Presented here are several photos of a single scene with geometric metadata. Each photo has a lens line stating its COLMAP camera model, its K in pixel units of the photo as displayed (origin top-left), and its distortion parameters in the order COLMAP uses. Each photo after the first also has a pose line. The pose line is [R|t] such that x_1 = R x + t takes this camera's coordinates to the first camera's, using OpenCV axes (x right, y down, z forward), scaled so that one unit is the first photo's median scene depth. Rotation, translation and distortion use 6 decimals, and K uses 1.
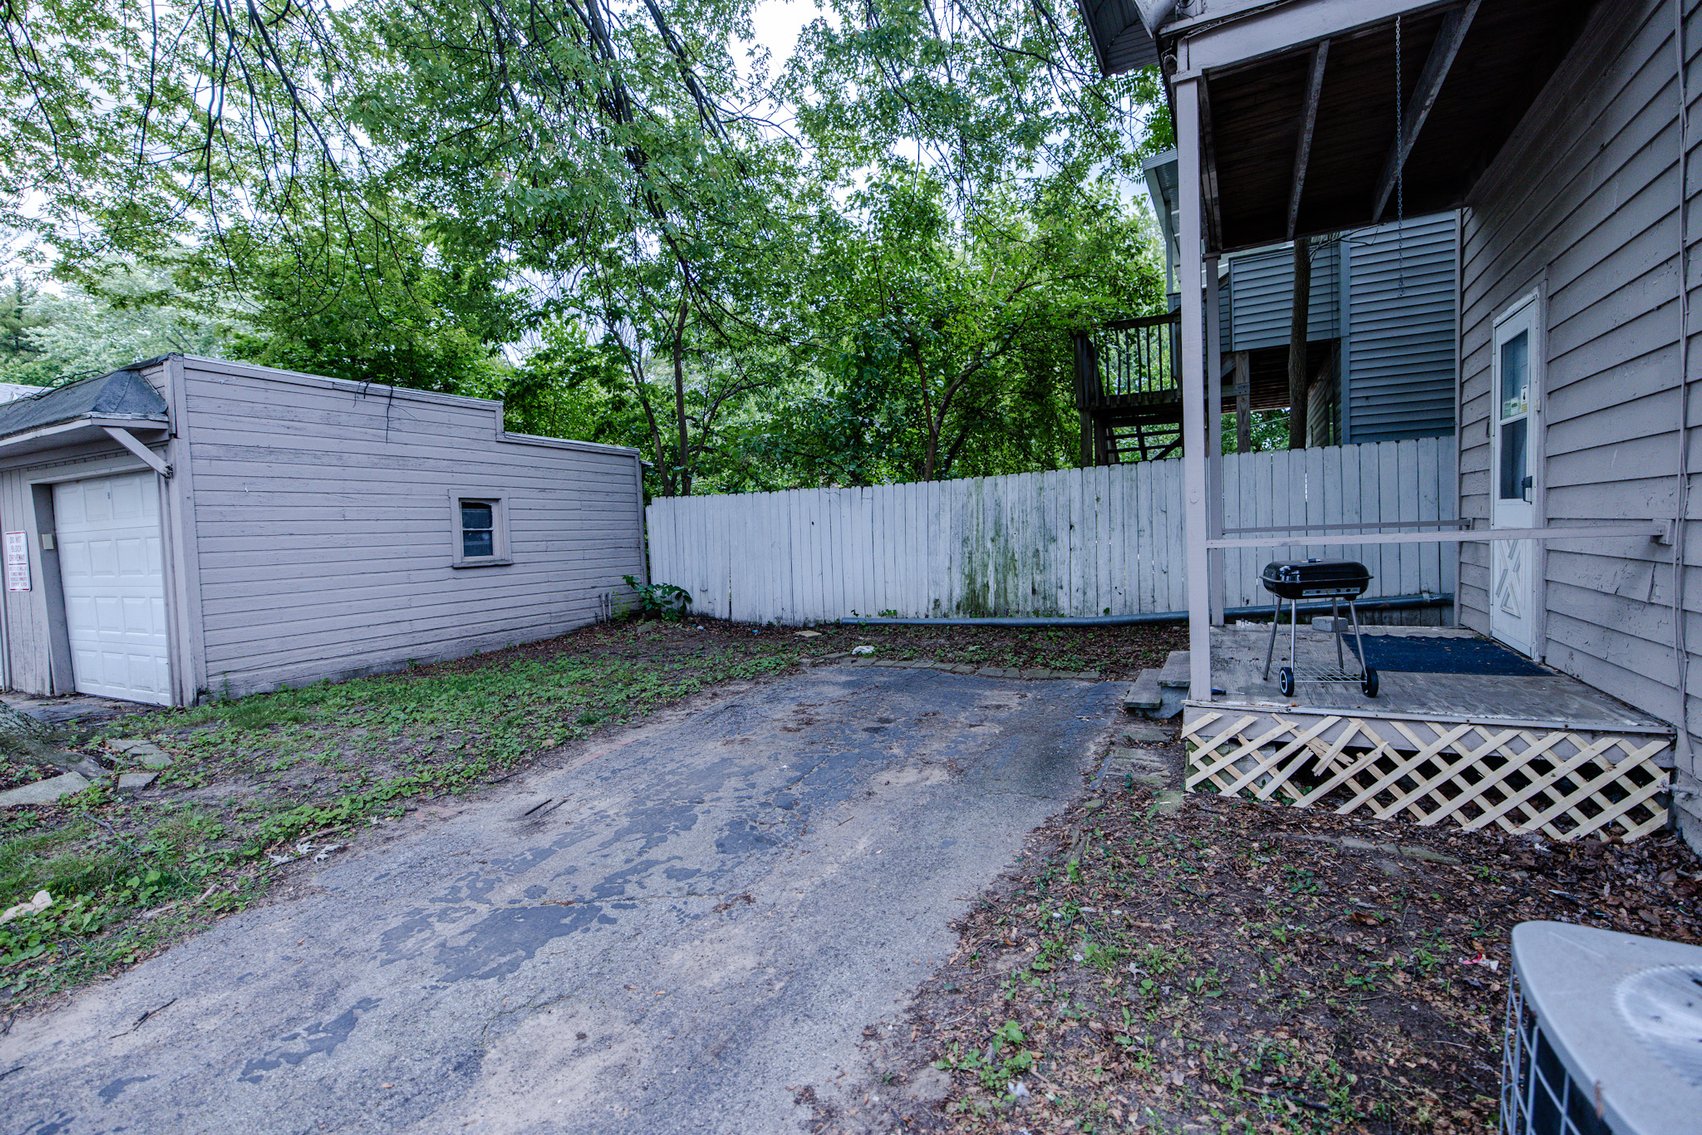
lens RADIAL K [[764.0, 0, 856.4], [0, 764.0, 560.9], [0, 0, 1]] dist [0.000213, 0.000332]
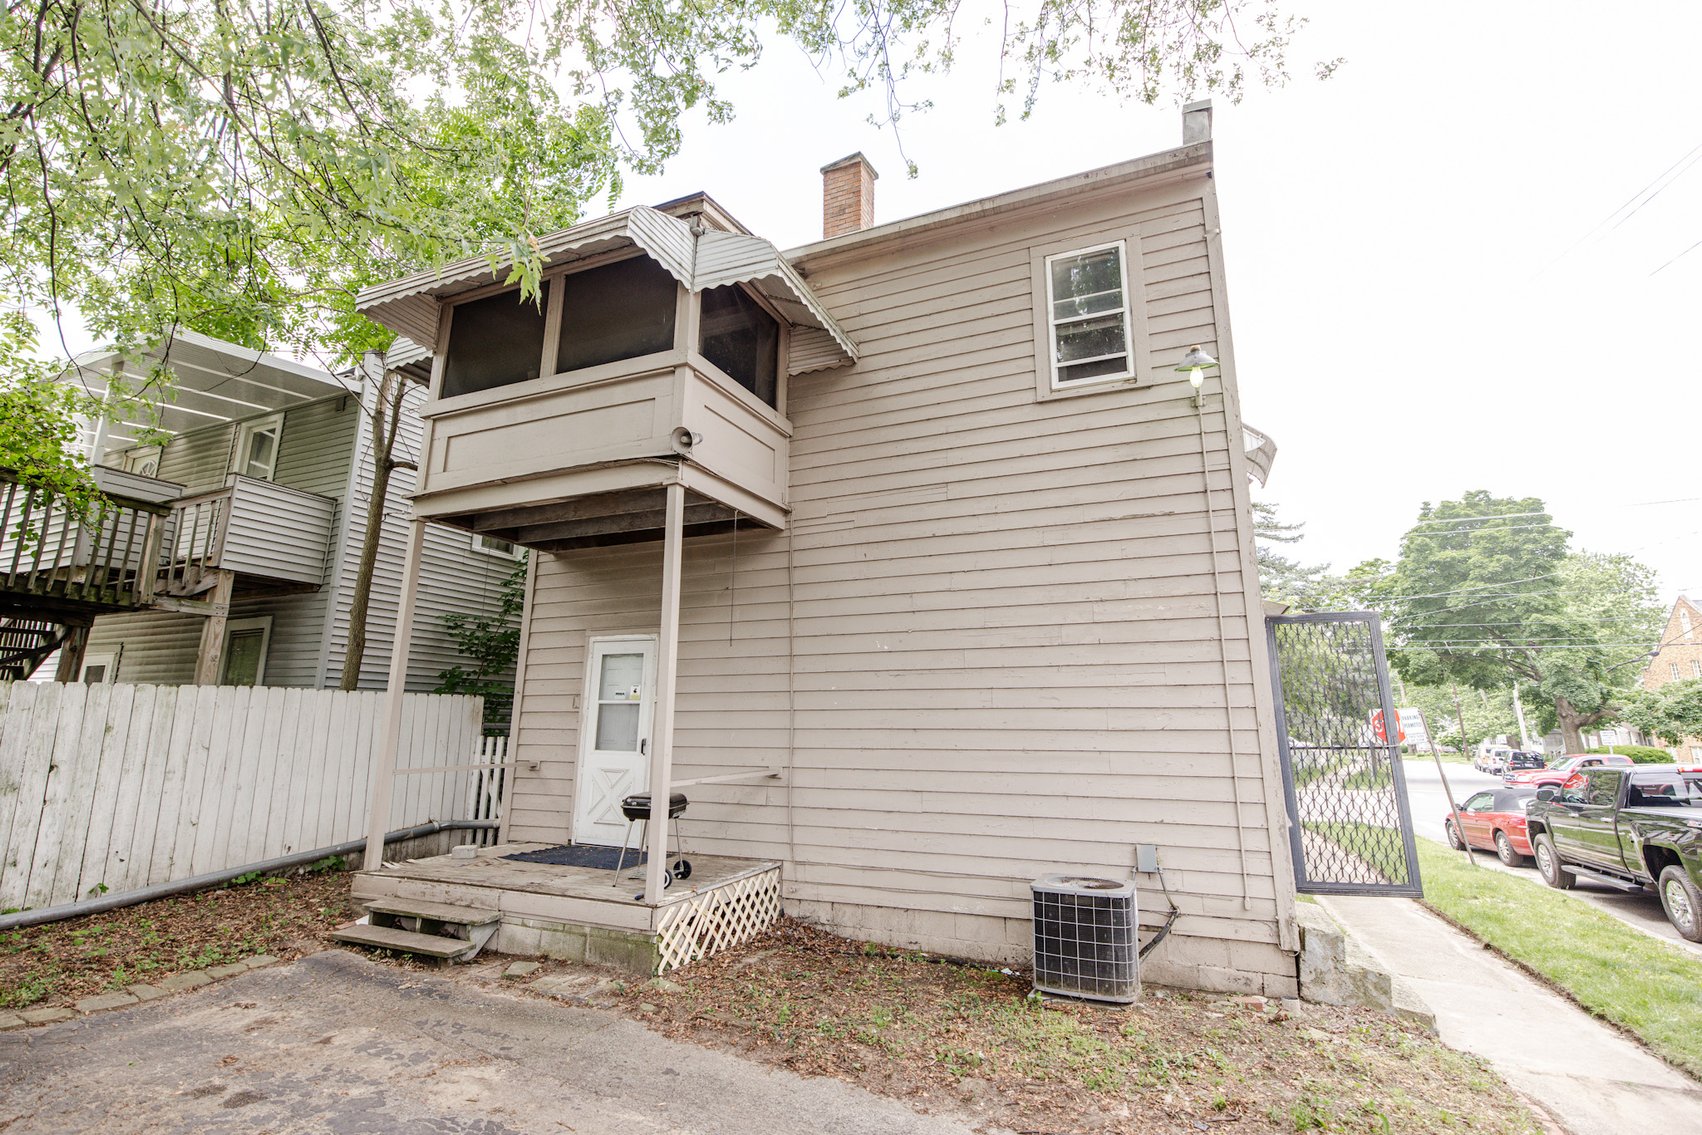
lens RADIAL K [[764.0, 0, 860.2], [0, 764.0, 575.3], [0, 0, 1]] dist [0.000213, 0.000332]
pose [[-0.073460, 0.234518, 0.969332, -1.072912], [0.036773, 0.971934, -0.232361, -0.059300], [-0.996620, 0.018576, -0.080022, 0.749632]]
